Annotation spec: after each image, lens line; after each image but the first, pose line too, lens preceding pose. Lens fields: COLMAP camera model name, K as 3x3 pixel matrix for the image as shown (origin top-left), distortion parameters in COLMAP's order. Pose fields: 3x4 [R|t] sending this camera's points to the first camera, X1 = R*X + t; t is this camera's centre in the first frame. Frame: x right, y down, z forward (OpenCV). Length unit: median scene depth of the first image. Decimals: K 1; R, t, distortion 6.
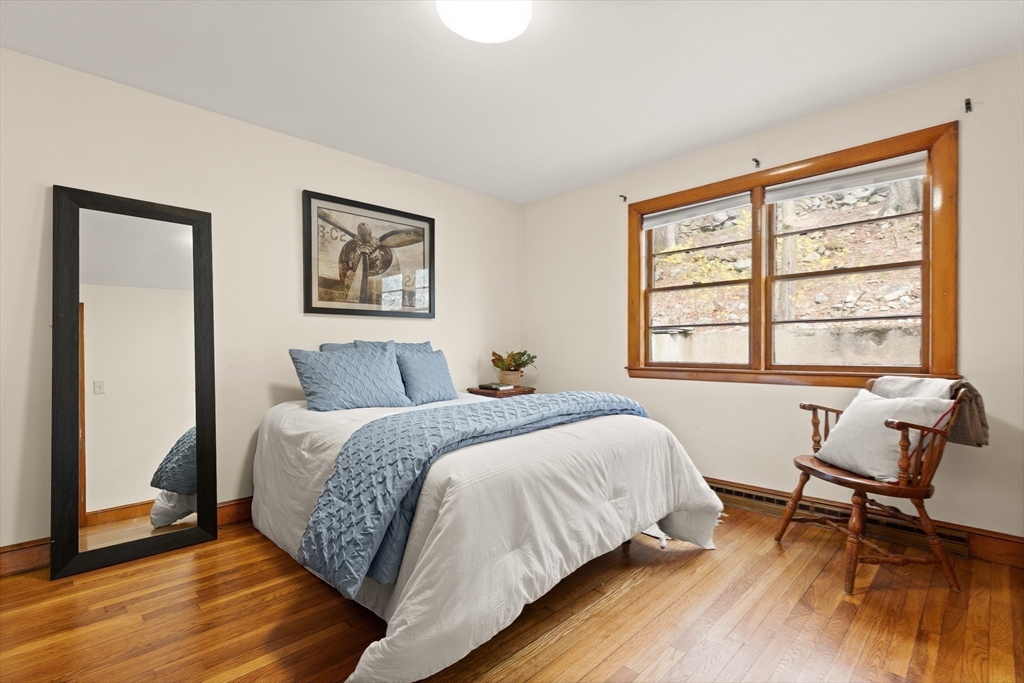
lens RADIAL K [[471.4, 0, 511.6], [0, 471.4, 344.7], [0, 0, 1]] dist [0.012322, -0.000383]
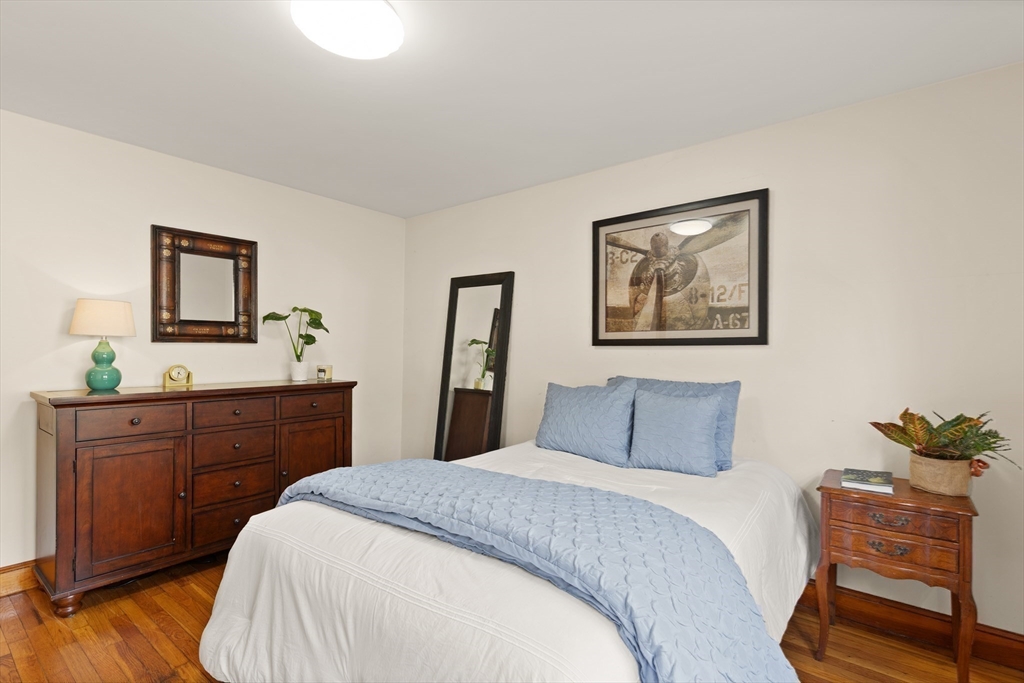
lens RADIAL K [[471.4, 0, 512.0], [0, 471.4, 345.5], [0, 0, 1]] dist [0.012322, -0.000383]
pose [[0.125512, -0.004006, -0.992084, 0.486417], [-0.005524, 0.999974, -0.004737, -0.057759], [0.992077, 0.006075, 0.125486, 0.661970]]
